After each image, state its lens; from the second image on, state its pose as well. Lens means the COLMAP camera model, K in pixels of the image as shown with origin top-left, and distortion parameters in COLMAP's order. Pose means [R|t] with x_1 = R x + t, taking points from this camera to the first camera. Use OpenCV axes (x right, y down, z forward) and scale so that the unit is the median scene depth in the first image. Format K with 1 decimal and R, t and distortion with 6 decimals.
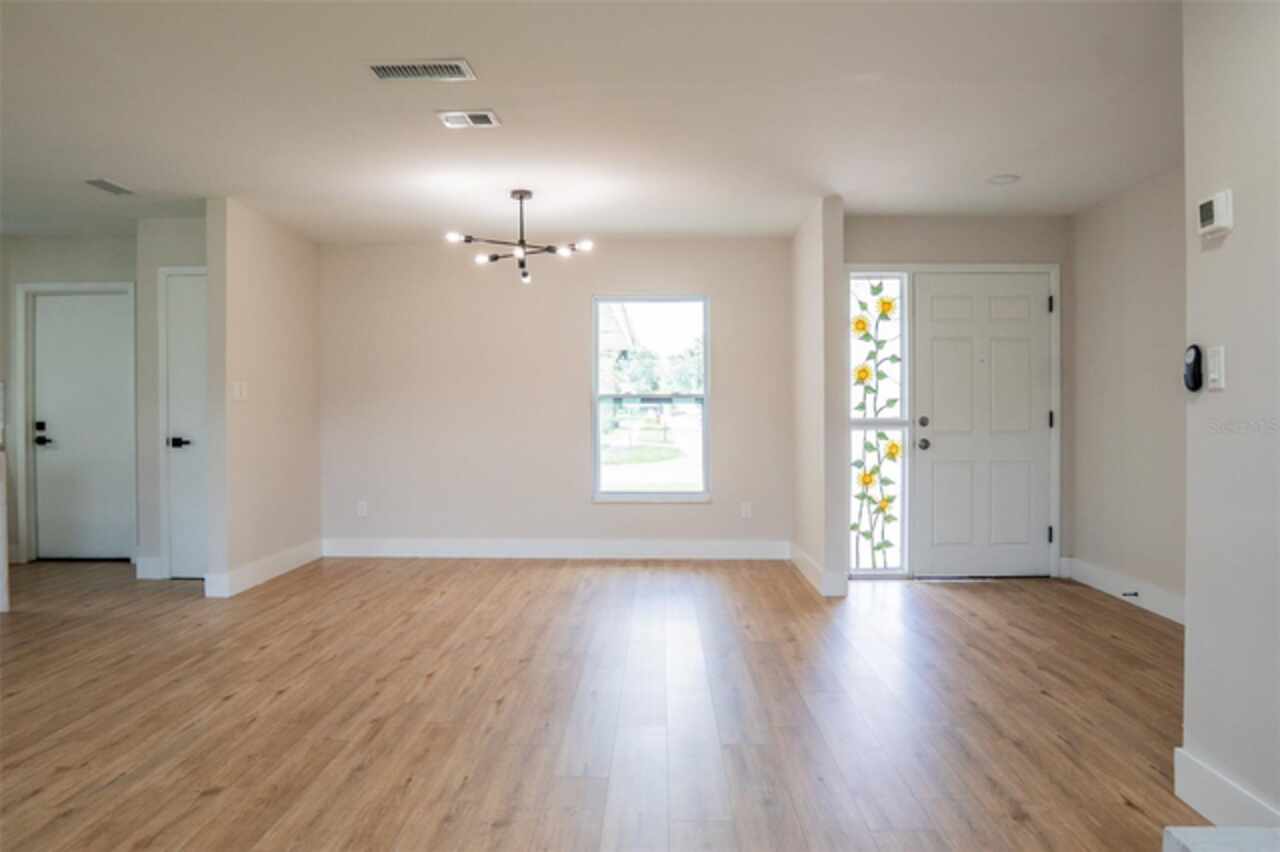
lens RADIAL K [[914.2, 0, 640.0], [0, 914.2, 426.0], [0, 0, 1]] dist [-0.080759, 0.003915]
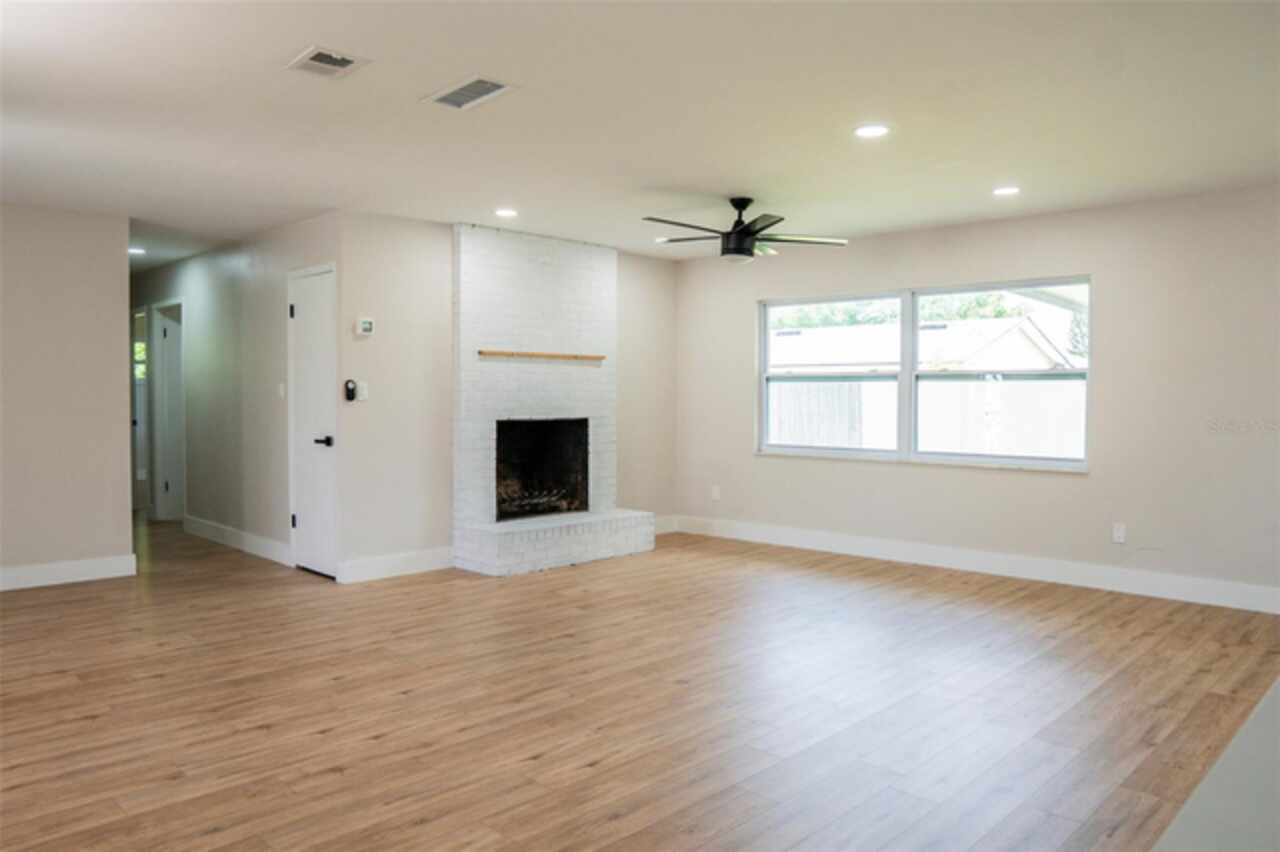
lens RADIAL K [[914.2, 0, 640.0], [0, 914.2, 426.0], [0, 0, 1]] dist [-0.080759, 0.003915]
pose [[-0.739485, -0.019587, 0.672888, -1.032685], [0.012532, 0.999003, 0.042851, -0.046034], [-0.673056, 0.040120, -0.738502, 1.542136]]
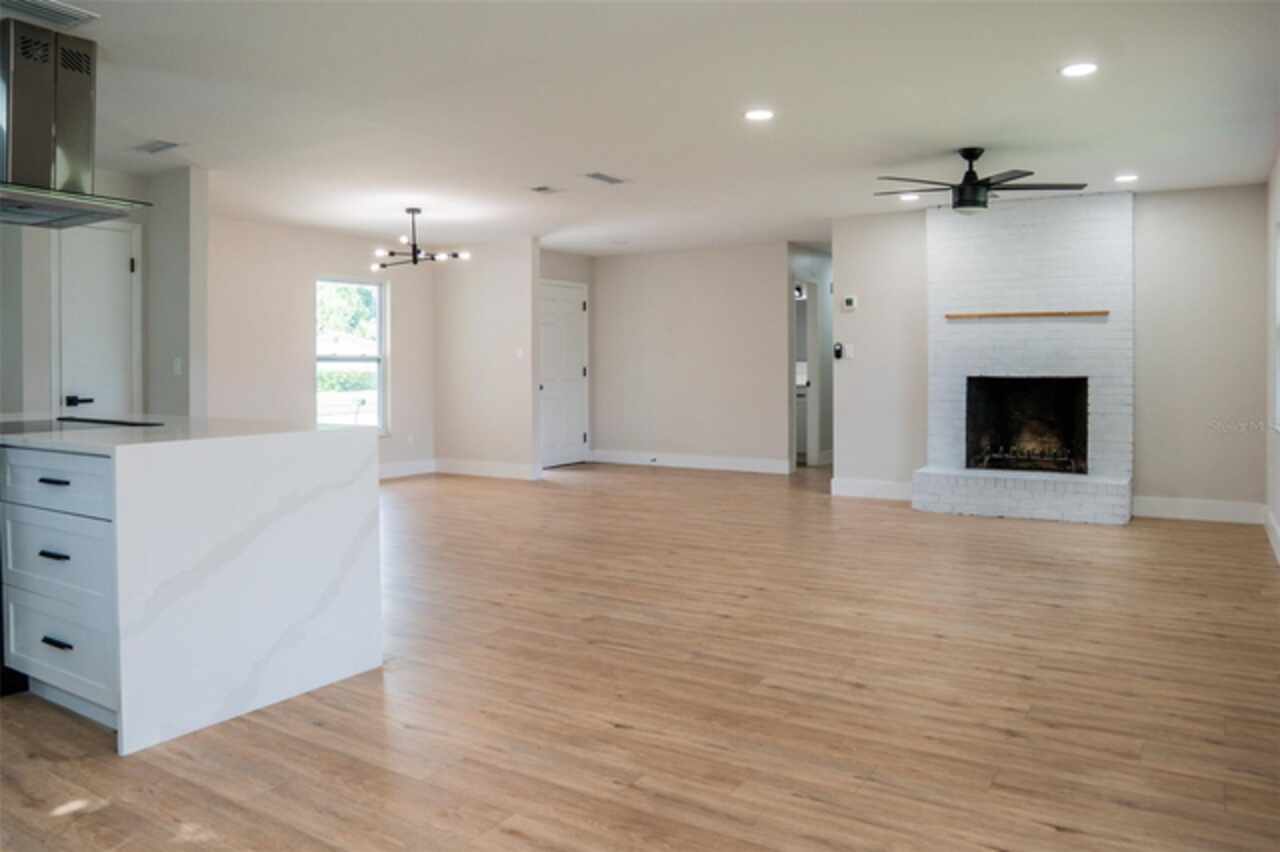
lens RADIAL K [[914.2, 0, 640.0], [0, 914.2, 426.0], [0, 0, 1]] dist [-0.080759, 0.003915]
pose [[0.506731, -0.053786, 0.860425, -1.686170], [0.016707, 0.998477, 0.052576, 0.009179], [-0.861942, -0.012267, 0.506858, -0.000565]]
